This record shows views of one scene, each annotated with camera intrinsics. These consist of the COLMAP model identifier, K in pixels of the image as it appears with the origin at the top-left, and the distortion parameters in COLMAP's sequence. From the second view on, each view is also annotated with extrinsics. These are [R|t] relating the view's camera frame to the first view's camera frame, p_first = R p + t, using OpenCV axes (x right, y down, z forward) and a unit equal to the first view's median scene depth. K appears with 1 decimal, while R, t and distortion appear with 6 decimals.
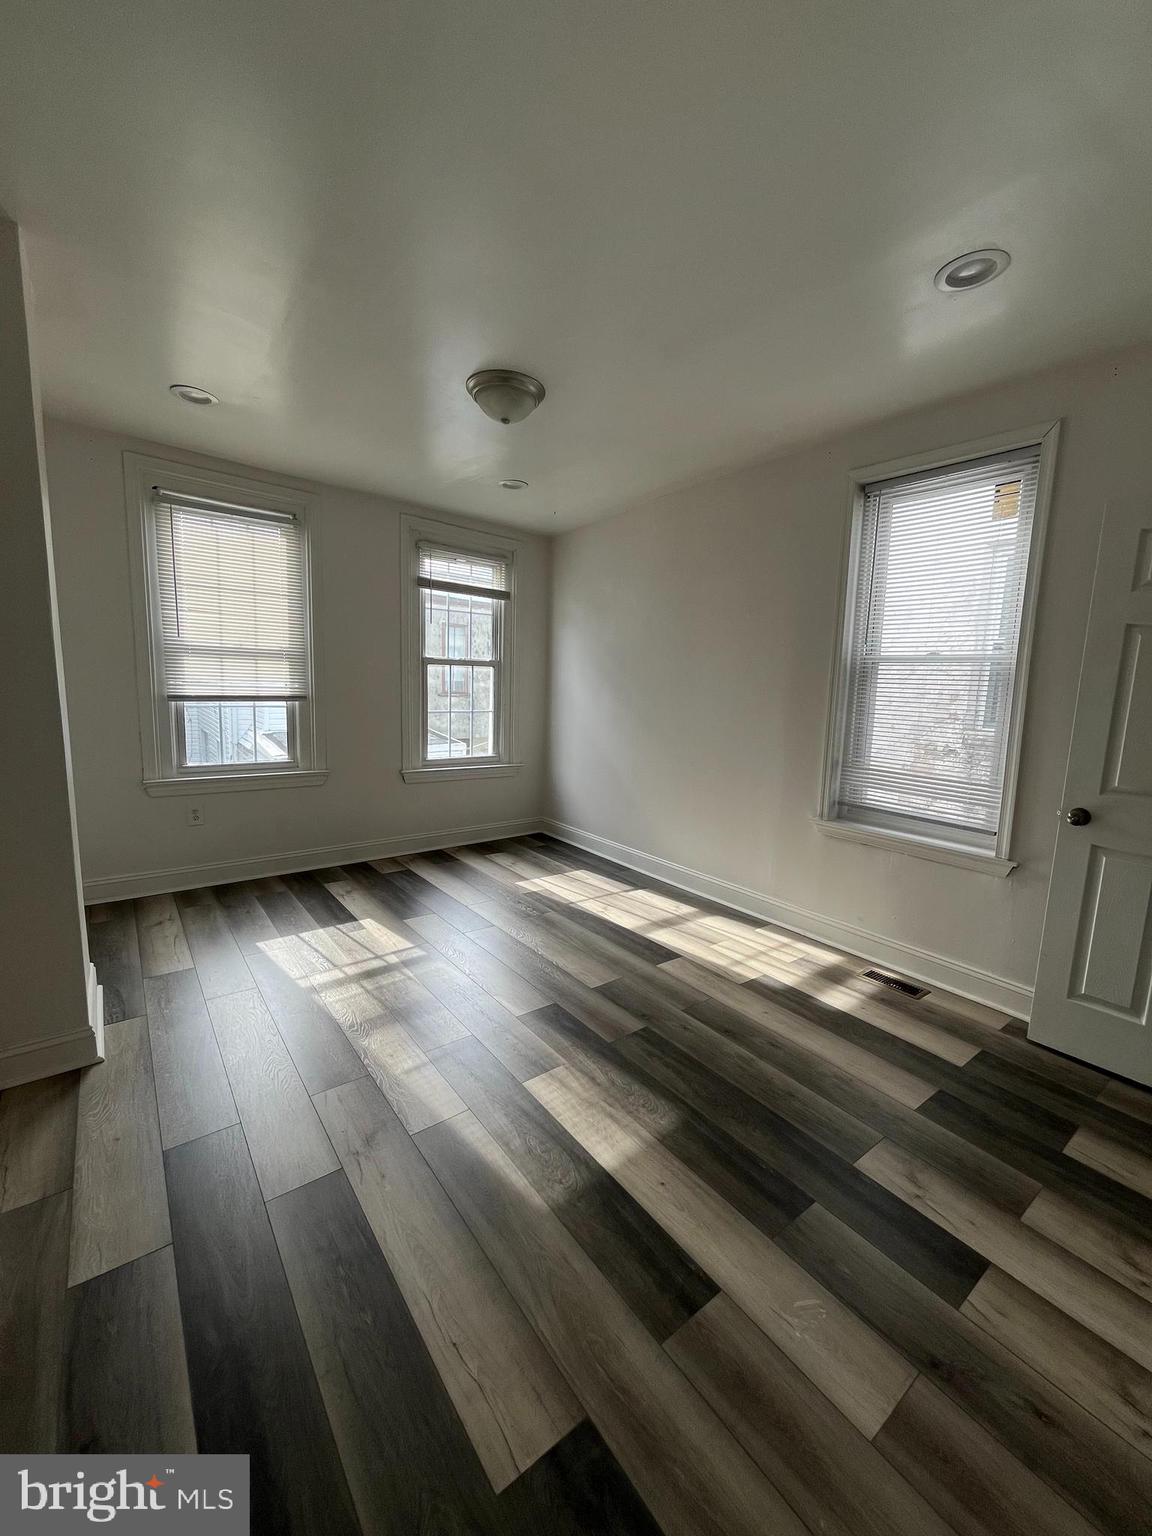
lens RADIAL K [[618.6, 0, 586.1], [0, 618.6, 763.6], [0, 0, 1]] dist [-0.003918, 0.000243]
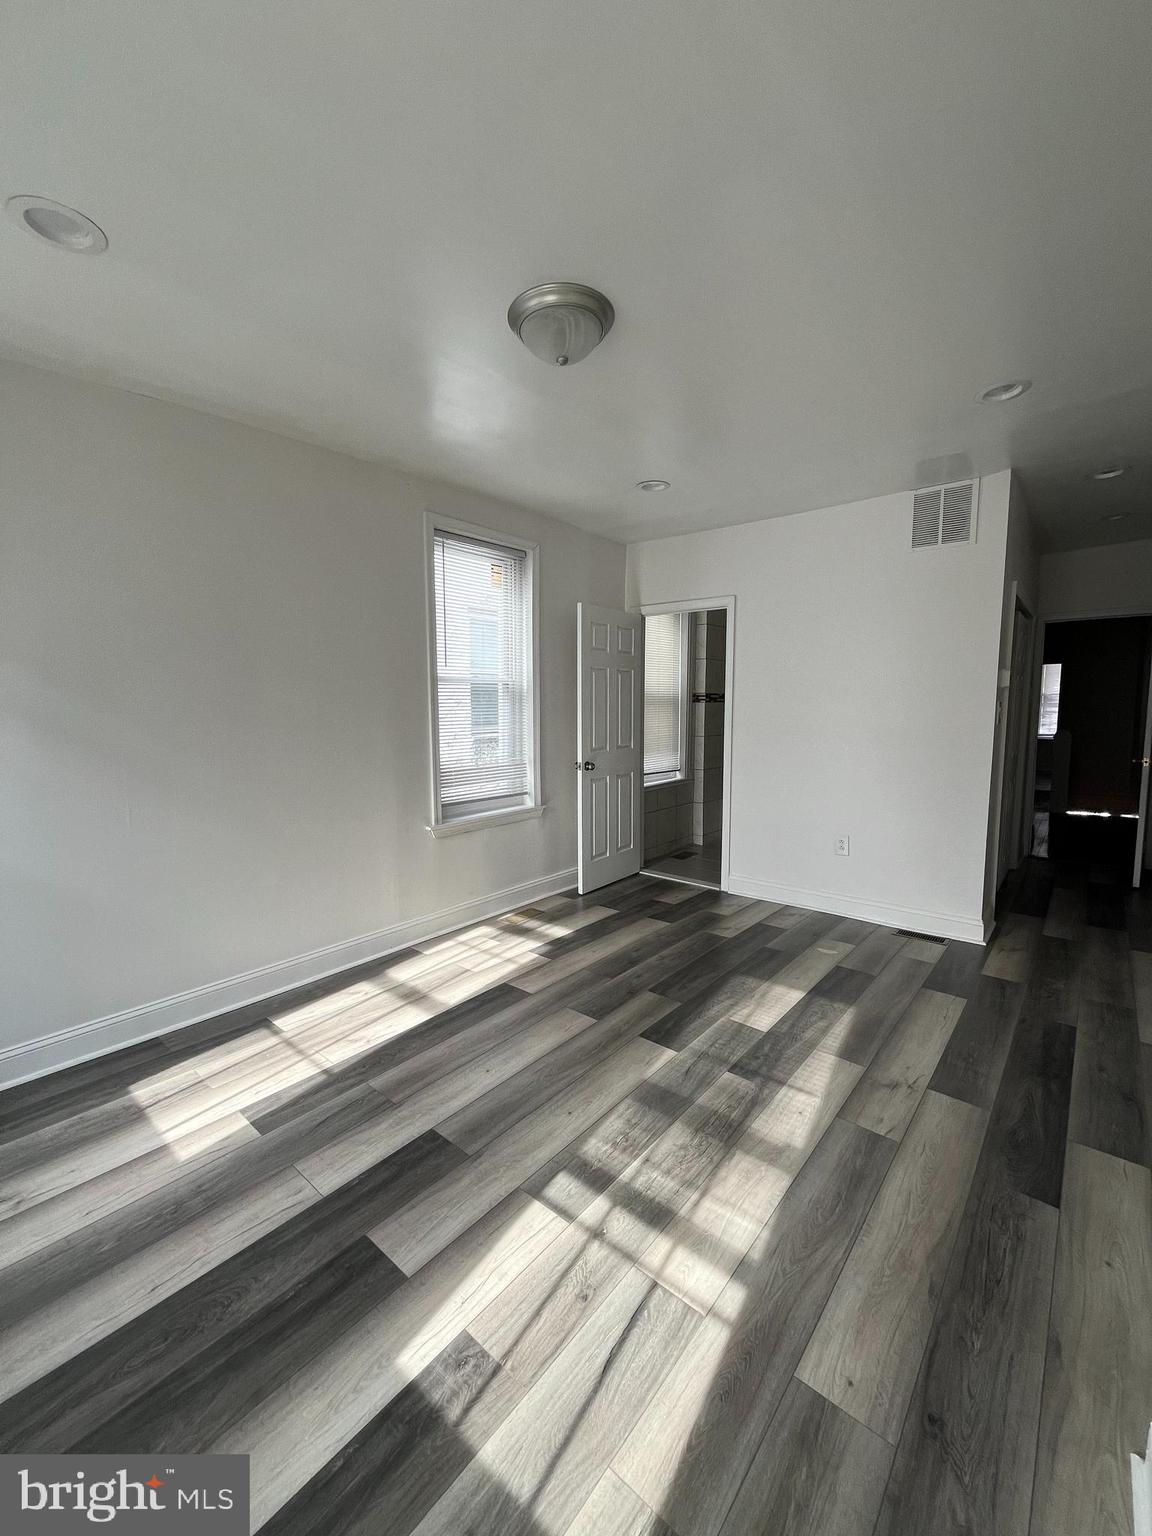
lens RADIAL K [[618.6, 0, 582.6], [0, 618.6, 764.9], [0, 0, 1]] dist [-0.003918, 0.000243]
pose [[-0.213181, -0.130195, 0.968299, -0.790391], [0.131914, 0.978171, 0.160565, -0.170710], [-0.968066, 0.161962, -0.191353, 1.035467]]
